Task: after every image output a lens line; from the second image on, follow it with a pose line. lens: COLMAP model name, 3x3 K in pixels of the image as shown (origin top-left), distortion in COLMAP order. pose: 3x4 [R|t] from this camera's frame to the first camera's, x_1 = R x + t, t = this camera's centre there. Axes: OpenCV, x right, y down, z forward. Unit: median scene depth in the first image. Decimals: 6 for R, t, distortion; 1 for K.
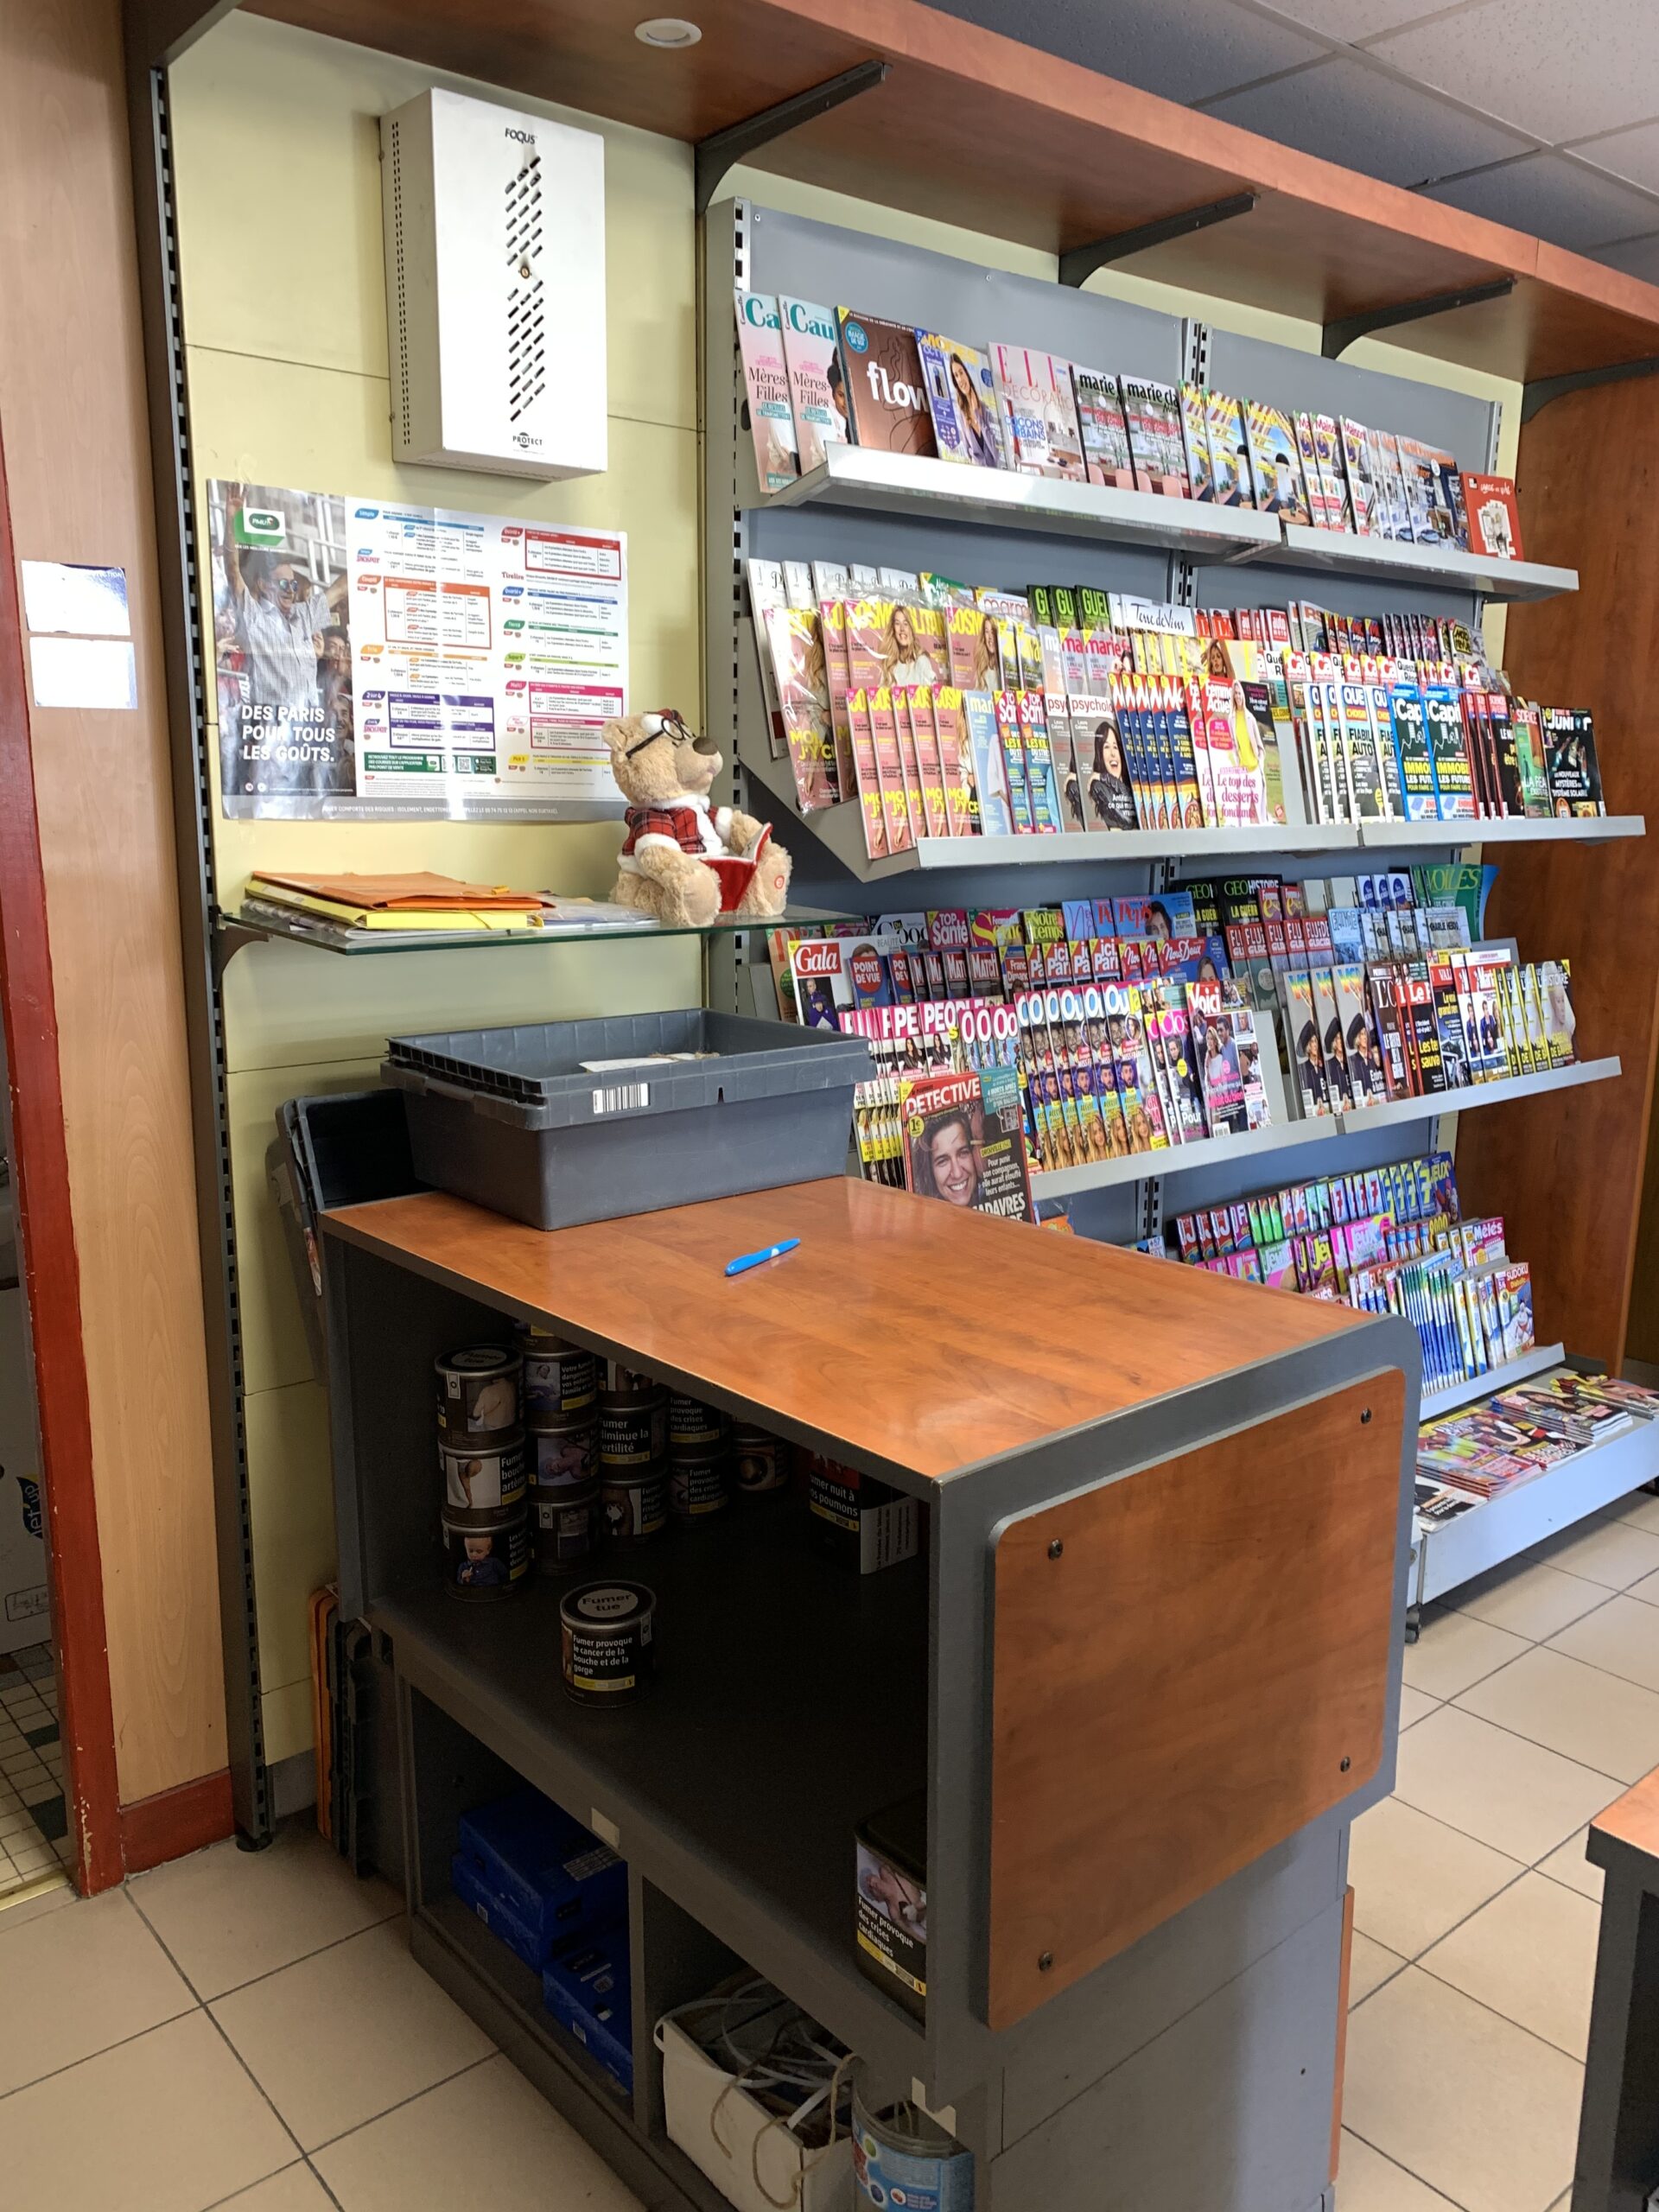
lens RADIAL K [[1672.8, 0, 824.2], [0, 1672.8, 1086.3], [0, 0, 1]] dist [0.071594, -0.159245]
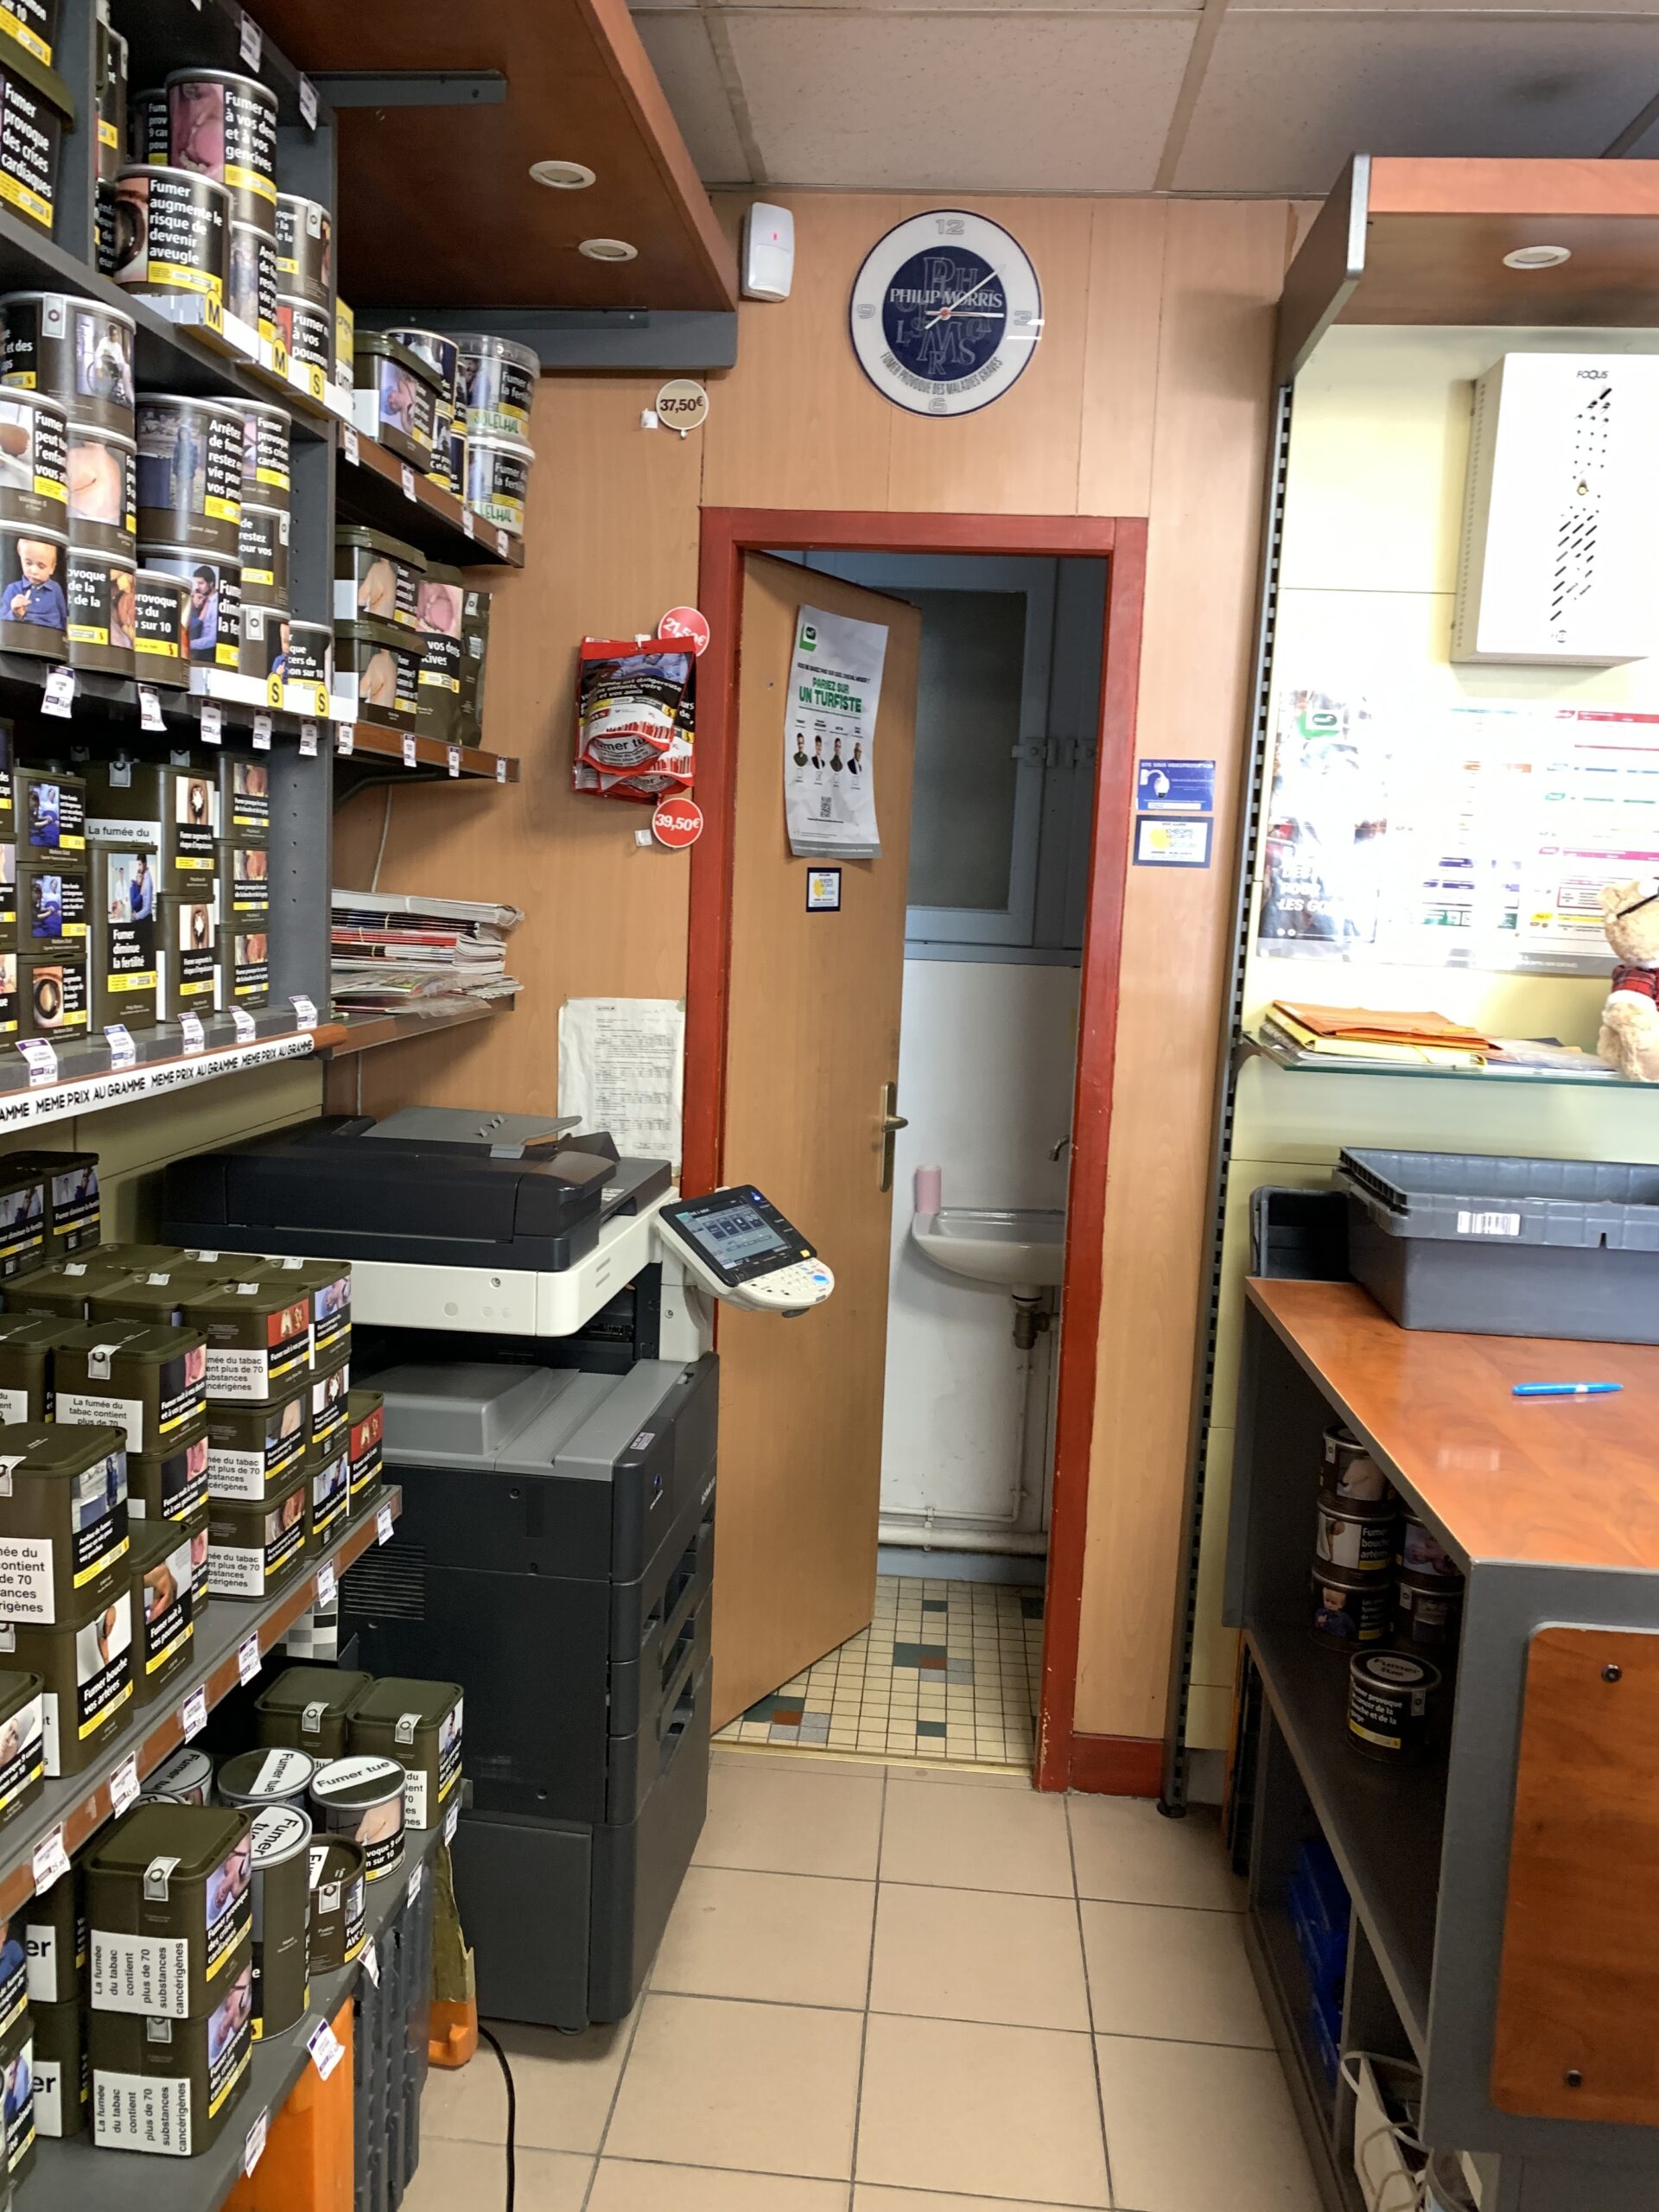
lens RADIAL K [[1672.8, 0, 824.2], [0, 1672.8, 1086.3], [0, 0, 1]] dist [0.071594, -0.159245]
pose [[0.699588, 0.108694, -0.706231, 0.302732], [-0.167245, 0.985817, -0.013948, 0.005899], [0.694698, 0.127872, 0.707844, -0.083367]]
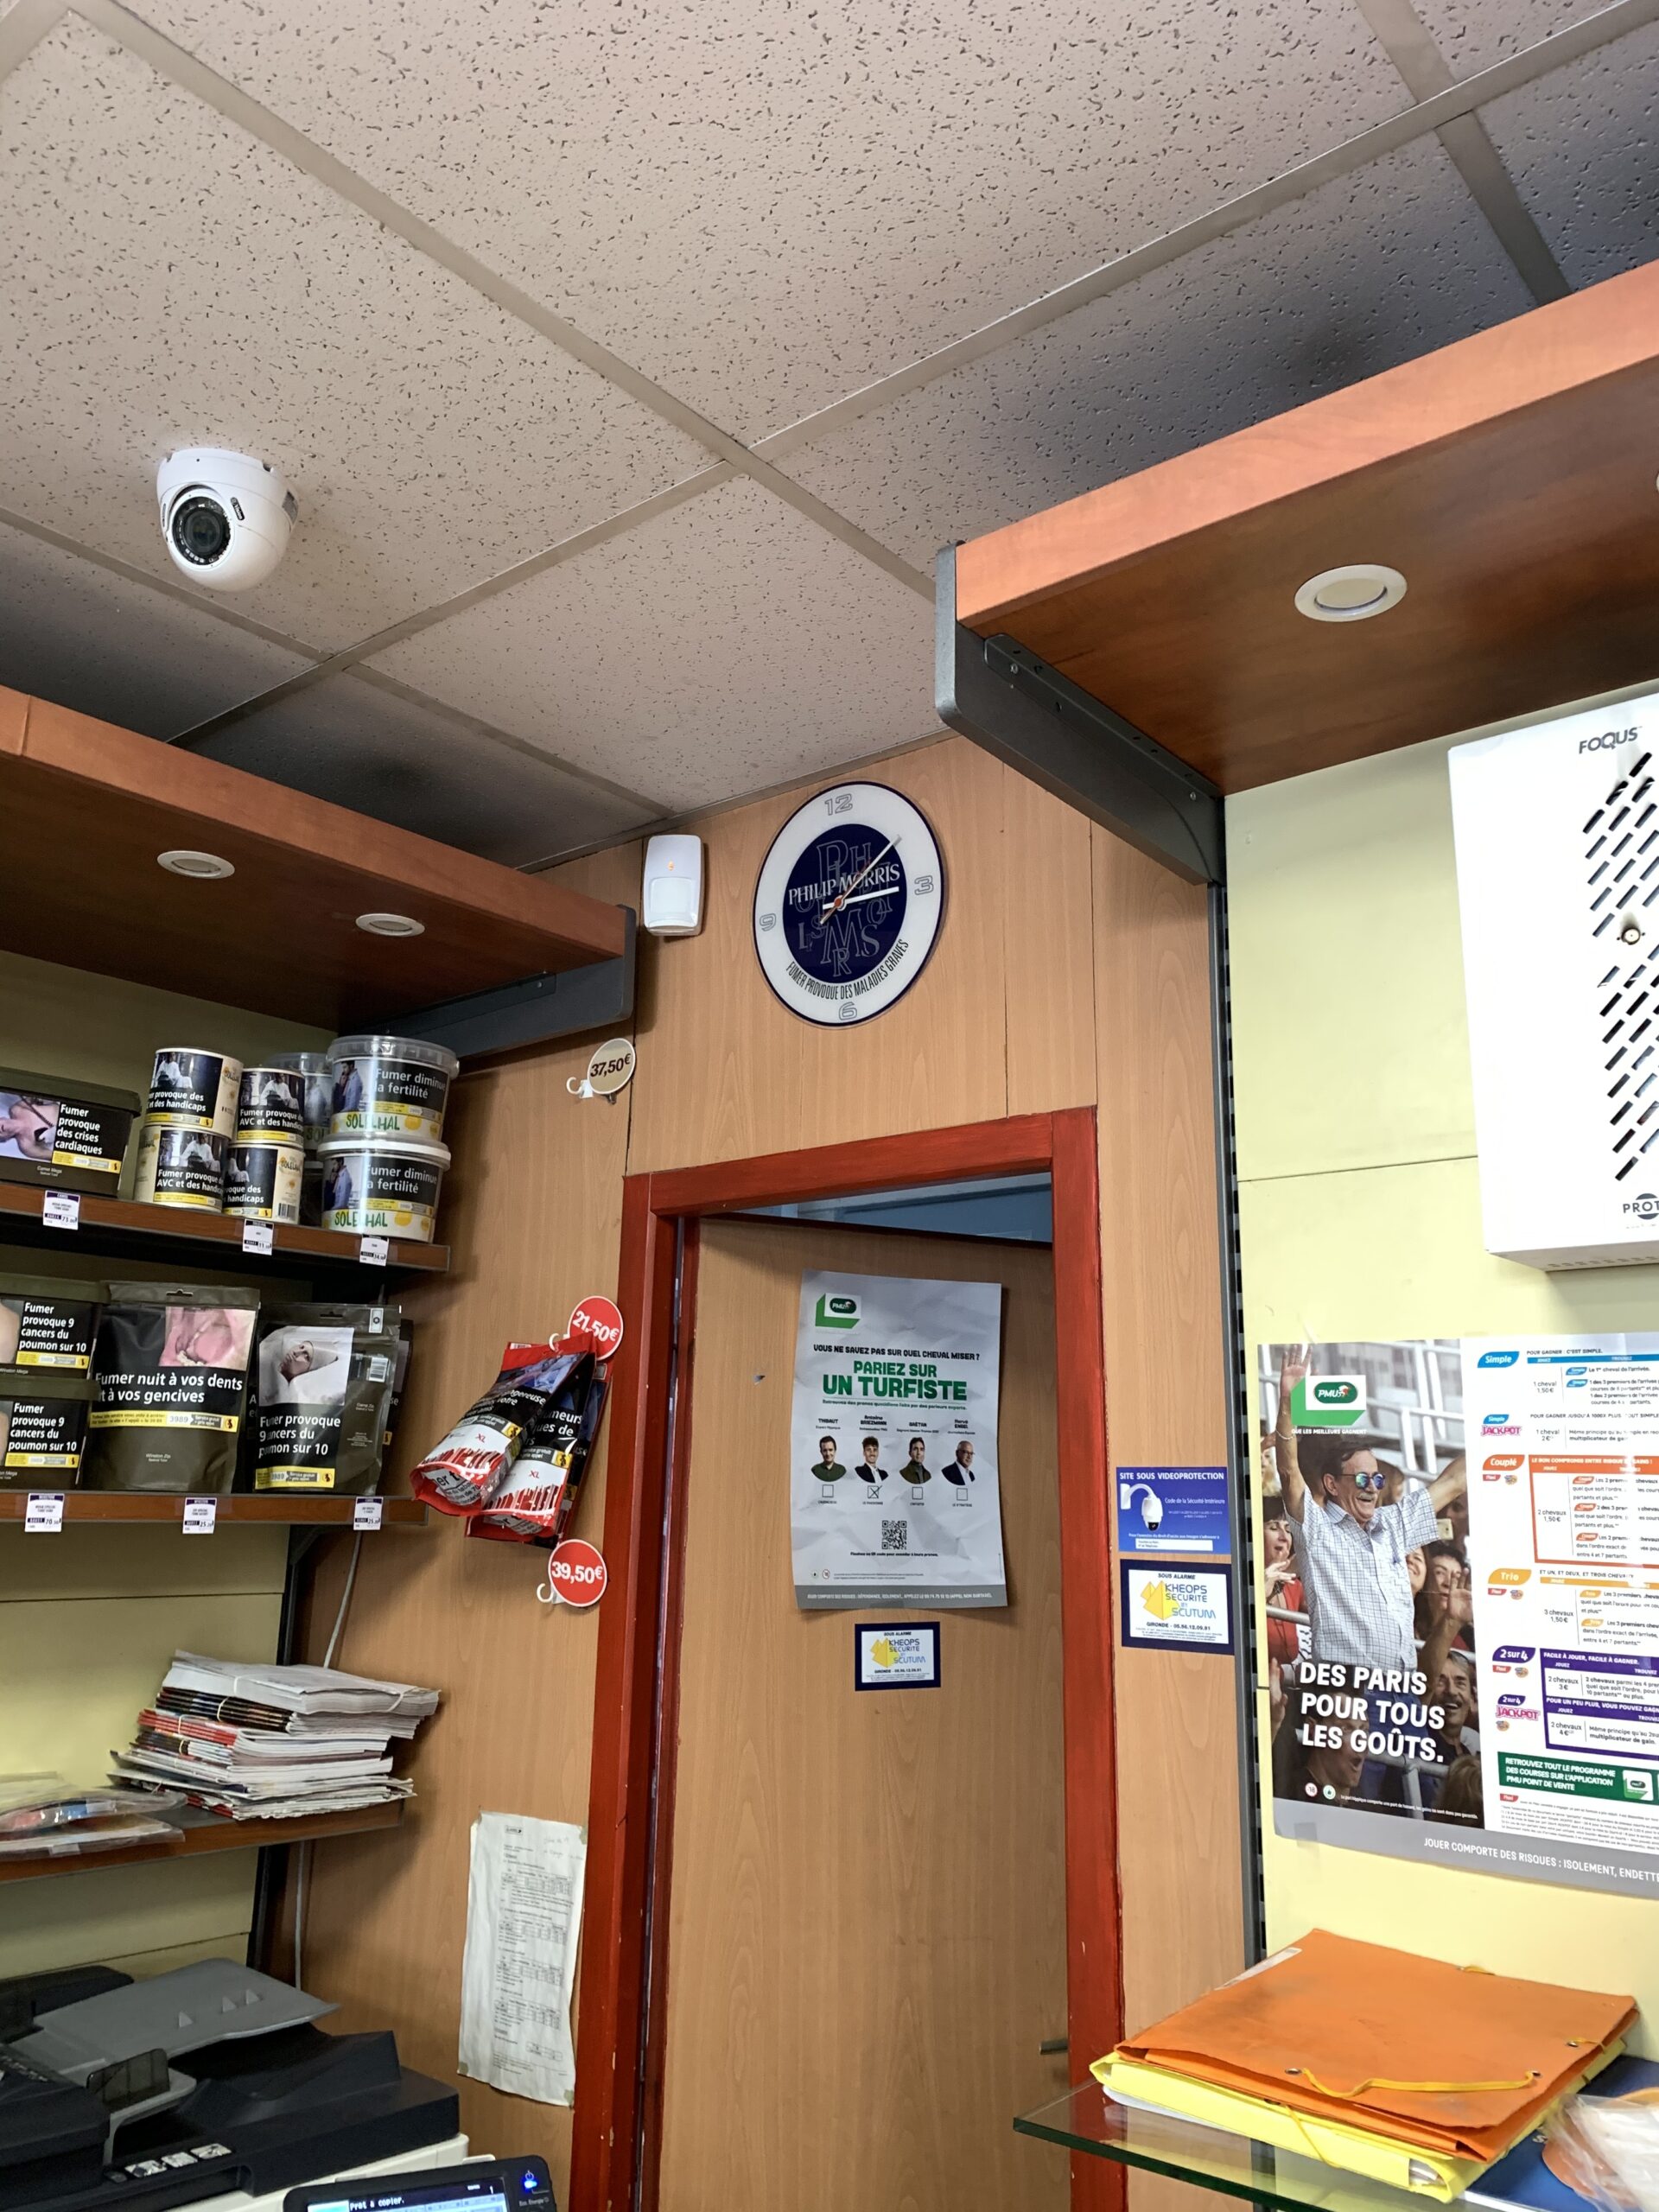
lens RADIAL K [[1712.7, 0, 777.5], [0, 1712.7, 1066.7], [0, 0, 1]] dist [0.016080, -0.010610]
pose [[0.156614, -0.248617, -0.955857, 0.339410], [-0.200858, 0.939557, -0.277287, -0.214930], [0.967020, 0.235418, 0.097211, 0.666013]]
